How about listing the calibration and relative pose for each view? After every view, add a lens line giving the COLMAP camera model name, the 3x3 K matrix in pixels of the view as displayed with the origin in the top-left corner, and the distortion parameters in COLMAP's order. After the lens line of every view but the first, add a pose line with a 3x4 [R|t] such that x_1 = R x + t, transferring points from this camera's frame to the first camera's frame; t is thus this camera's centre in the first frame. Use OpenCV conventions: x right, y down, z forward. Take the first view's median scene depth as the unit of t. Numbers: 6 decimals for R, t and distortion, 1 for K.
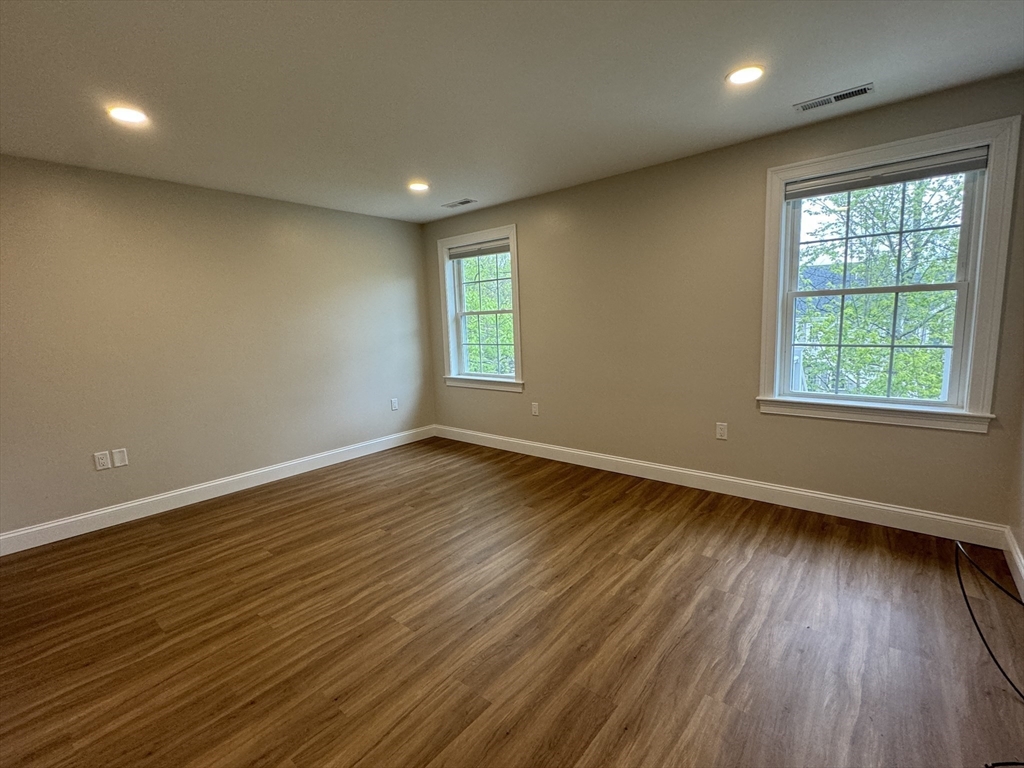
lens RADIAL K [[456.1, 0, 515.5], [0, 456.1, 380.9], [0, 0, 1]] dist [-0.005570, 0.000277]
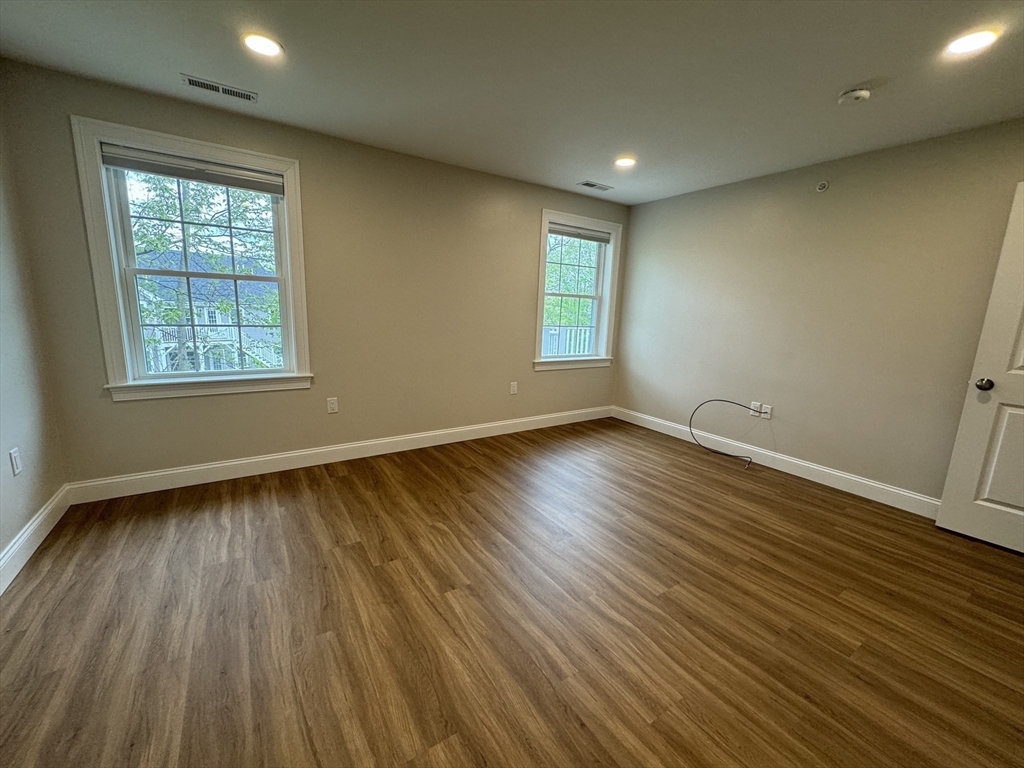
lens RADIAL K [[405.6, 0, 509.9], [0, 405.6, 380.0], [0, 0, 1]] dist [0.000917, -0.000670]
pose [[0.301662, -0.125163, 0.945164, -0.733937], [0.077477, 0.991285, 0.106542, -0.048972], [-0.950262, 0.041089, 0.308730, 0.639228]]
